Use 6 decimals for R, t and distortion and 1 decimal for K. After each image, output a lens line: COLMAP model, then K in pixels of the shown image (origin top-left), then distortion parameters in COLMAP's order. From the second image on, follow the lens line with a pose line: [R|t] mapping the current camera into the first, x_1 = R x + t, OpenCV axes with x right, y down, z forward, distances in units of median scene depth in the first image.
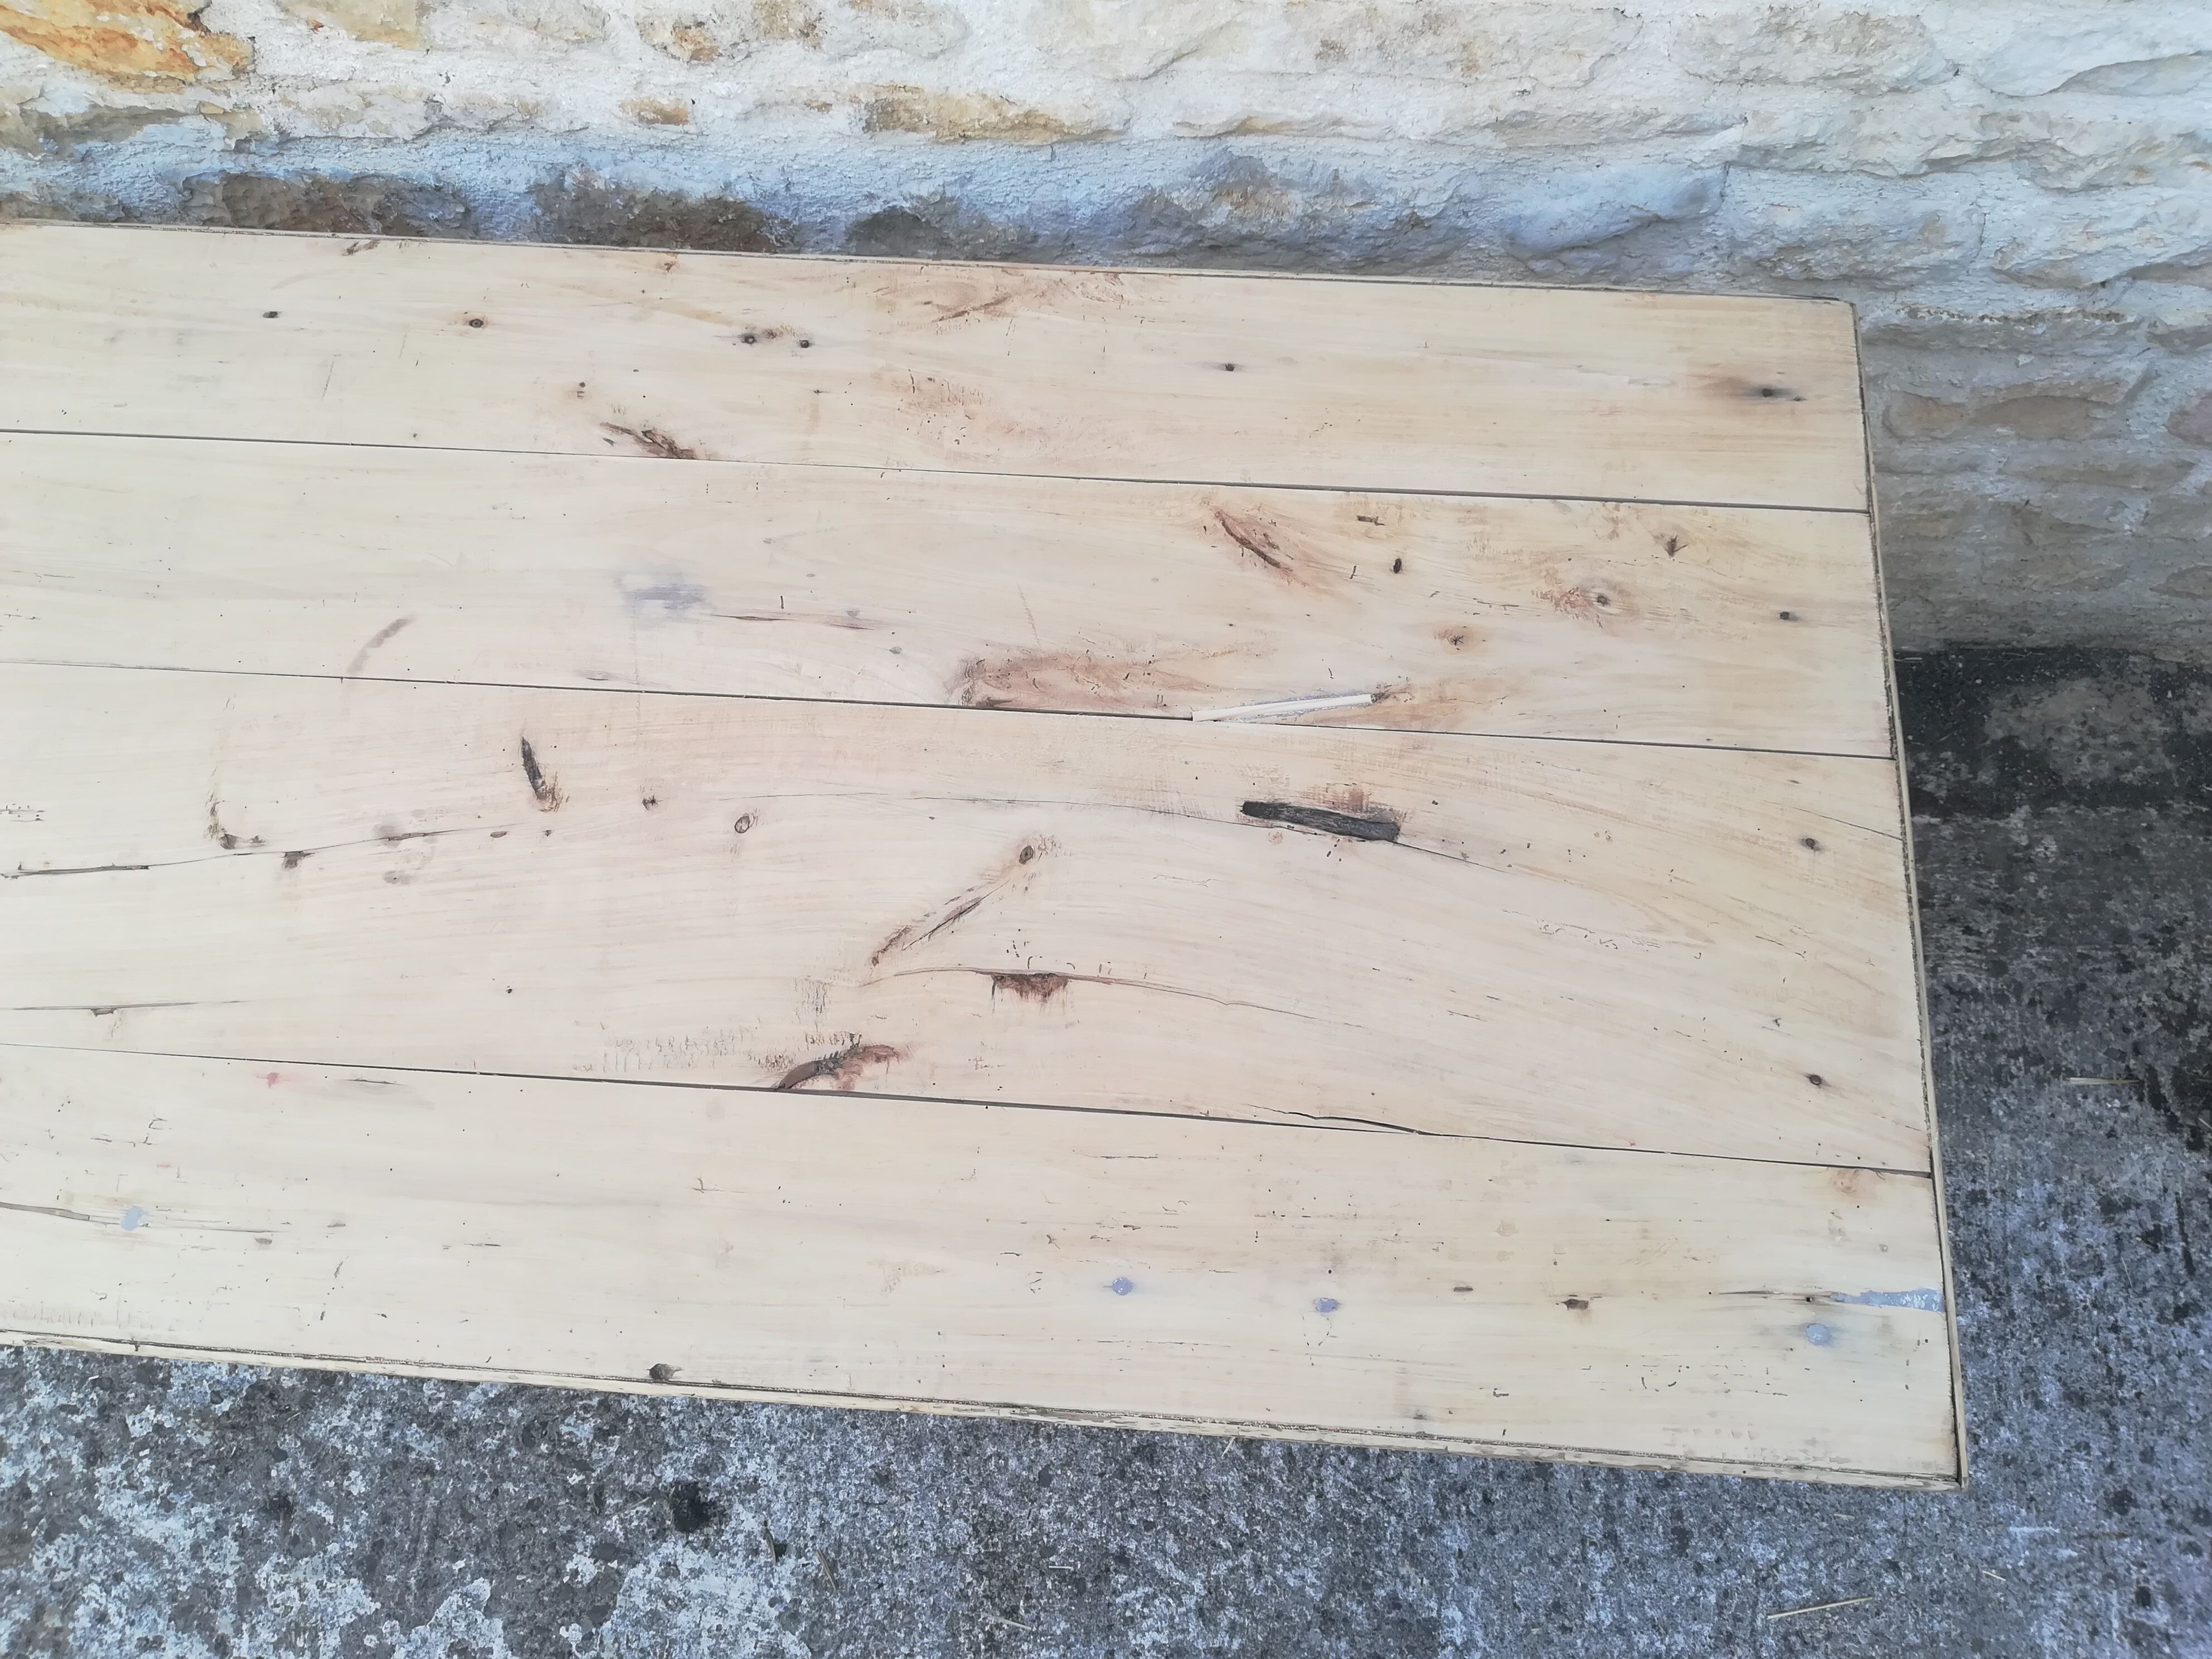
lens RADIAL K [[1738.9, 0, 1115.6], [0, 1738.9, 856.2], [0, 0, 1]] dist [0.052181, -0.086142]
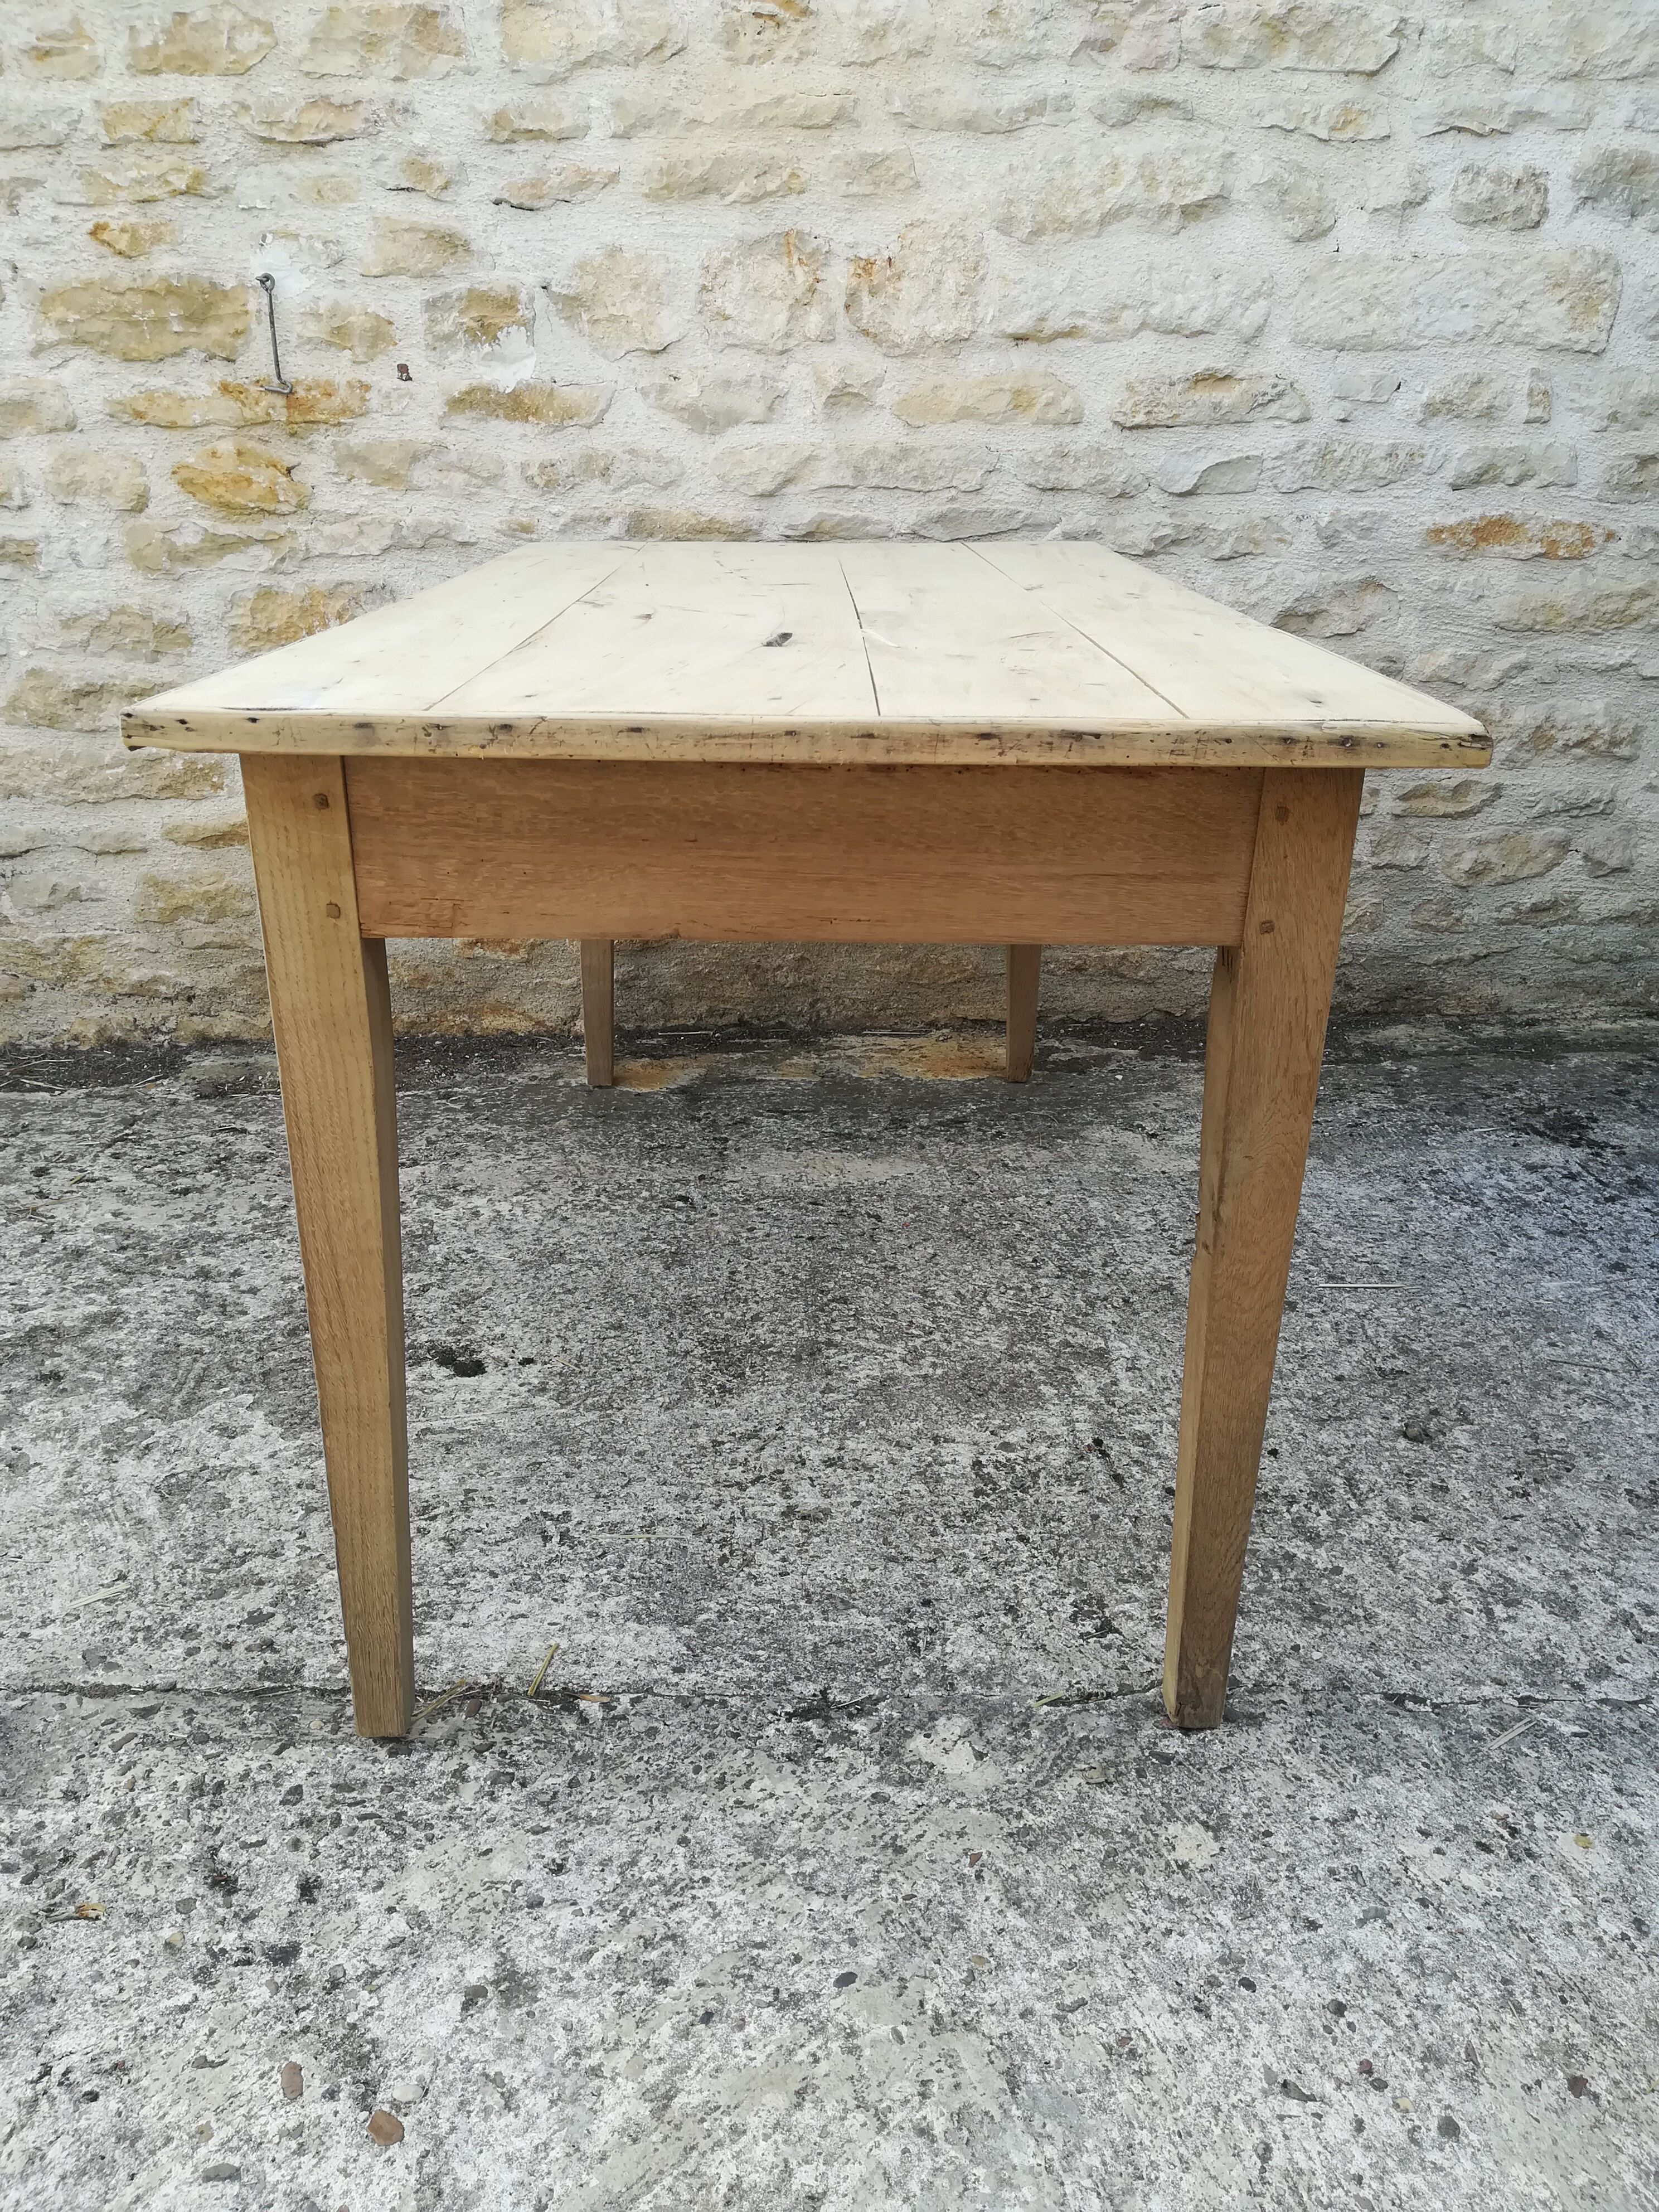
lens RADIAL K [[1738.9, 0, 818.9], [0, 1738.9, 1108.2], [0, 0, 1]] dist [0.052181, -0.086142]
pose [[0.990977, -0.015338, 0.133149, -0.205867], [0.109267, 0.667764, -0.736310, 1.522296], [-0.077618, 0.744215, 0.663415, 0.171926]]
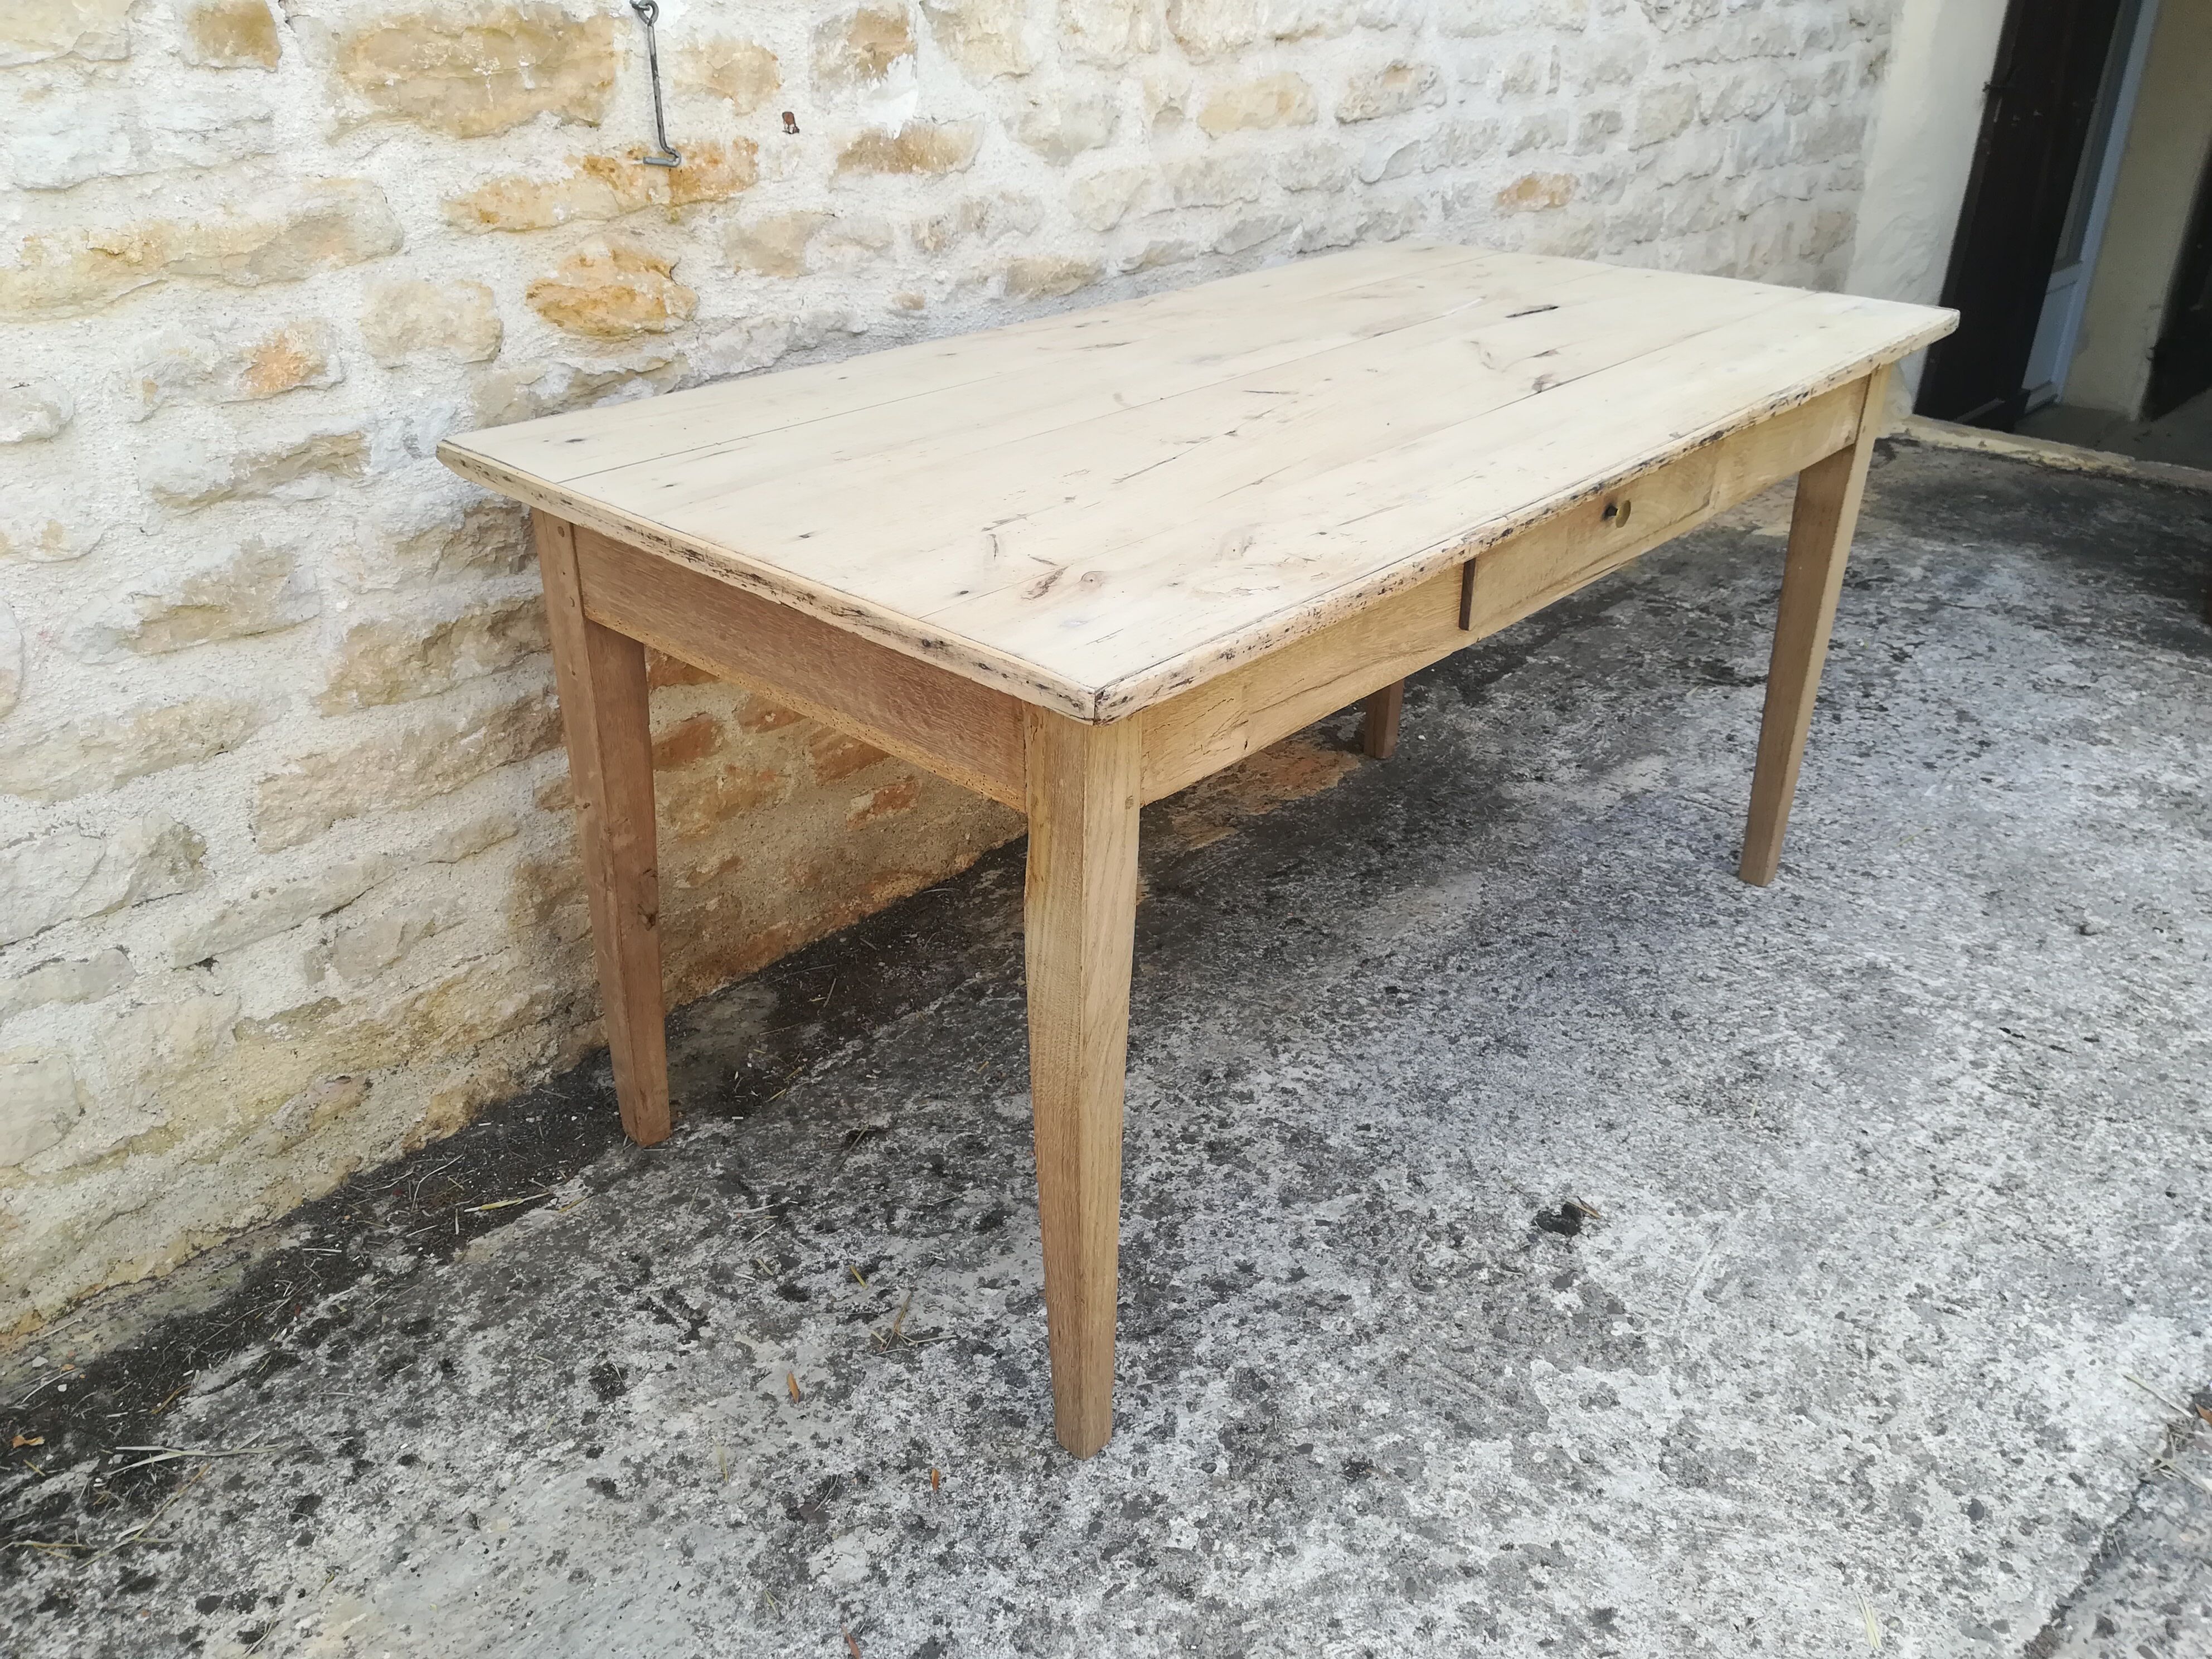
lens RADIAL K [[1738.9, 0, 1120.8], [0, 1738.9, 842.3], [0, 0, 1]] dist [0.052181, -0.086142]
pose [[0.606214, -0.339024, 0.719421, -1.486208], [0.735993, 0.581921, -0.345951, 0.557254], [-0.301361, 0.739209, 0.602288, 0.367649]]
